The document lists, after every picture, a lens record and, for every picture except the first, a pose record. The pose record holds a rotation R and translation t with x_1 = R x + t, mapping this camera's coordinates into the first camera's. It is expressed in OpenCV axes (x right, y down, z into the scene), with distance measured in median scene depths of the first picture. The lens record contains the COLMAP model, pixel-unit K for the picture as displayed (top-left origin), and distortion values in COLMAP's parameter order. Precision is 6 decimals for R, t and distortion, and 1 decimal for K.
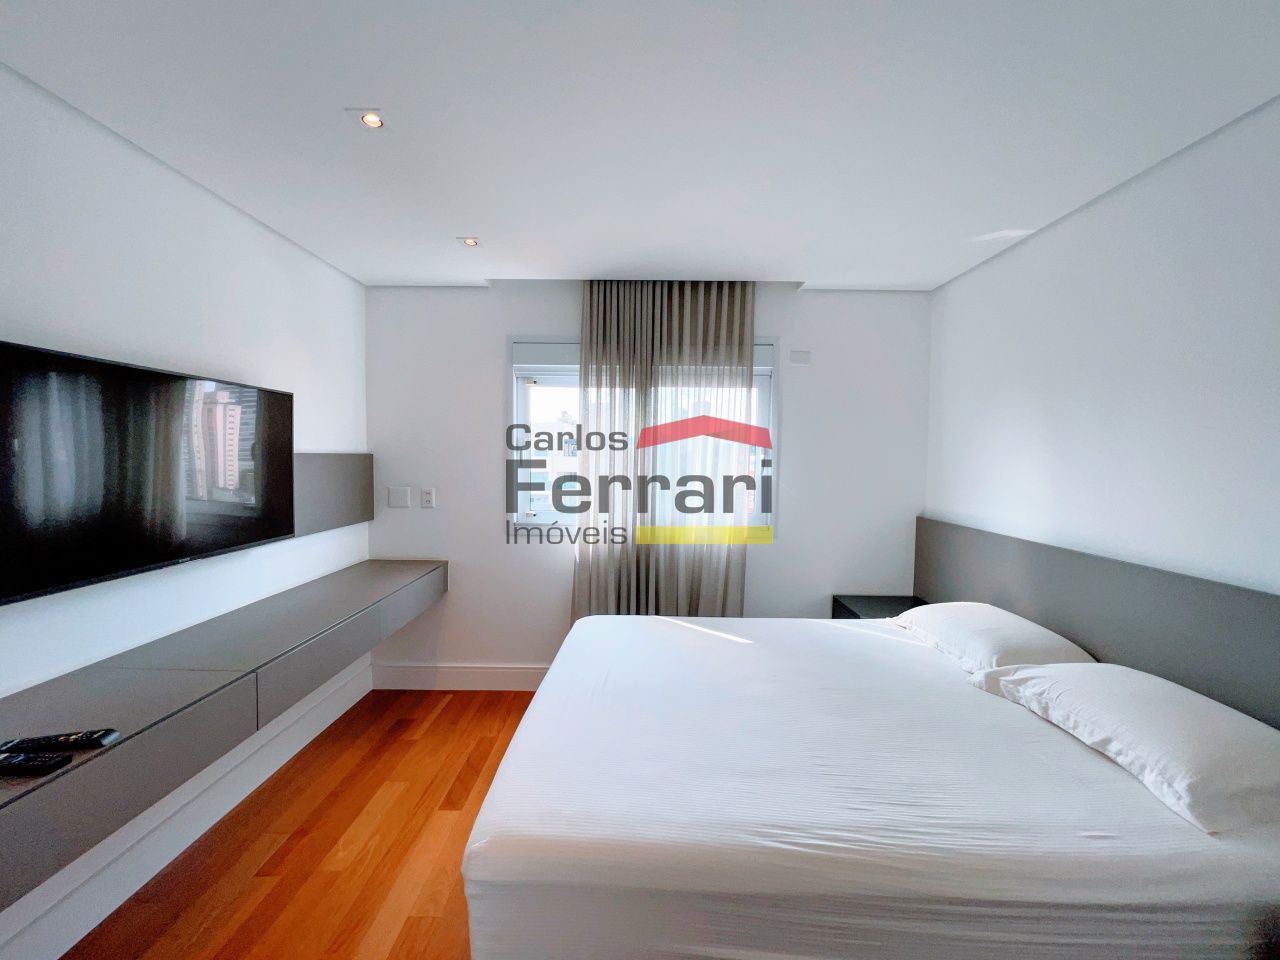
lens RADIAL K [[512.3, 0, 632.7], [0, 512.3, 478.7], [0, 0, 1]] dist [-0.002133, -0.000272]
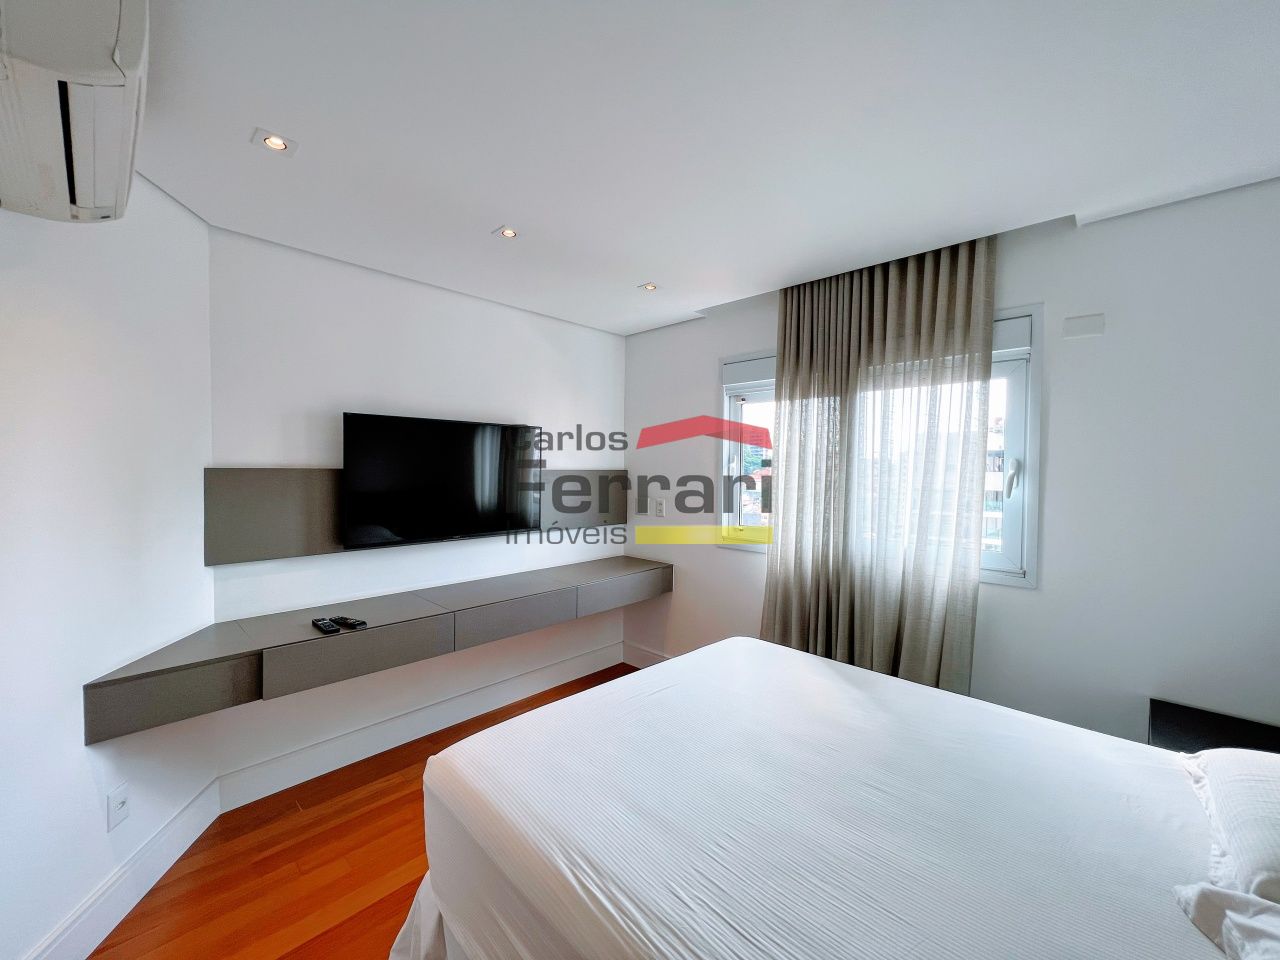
lens RADIAL K [[512.3, 0, 643.0], [0, 512.3, 480.2], [0, 0, 1]] dist [-0.002133, -0.000272]
pose [[0.729457, 0.013174, -0.683900, 0.382466], [-0.029939, 0.999471, -0.012680, -0.010076], [0.683371, 0.029725, 0.729466, 0.131003]]
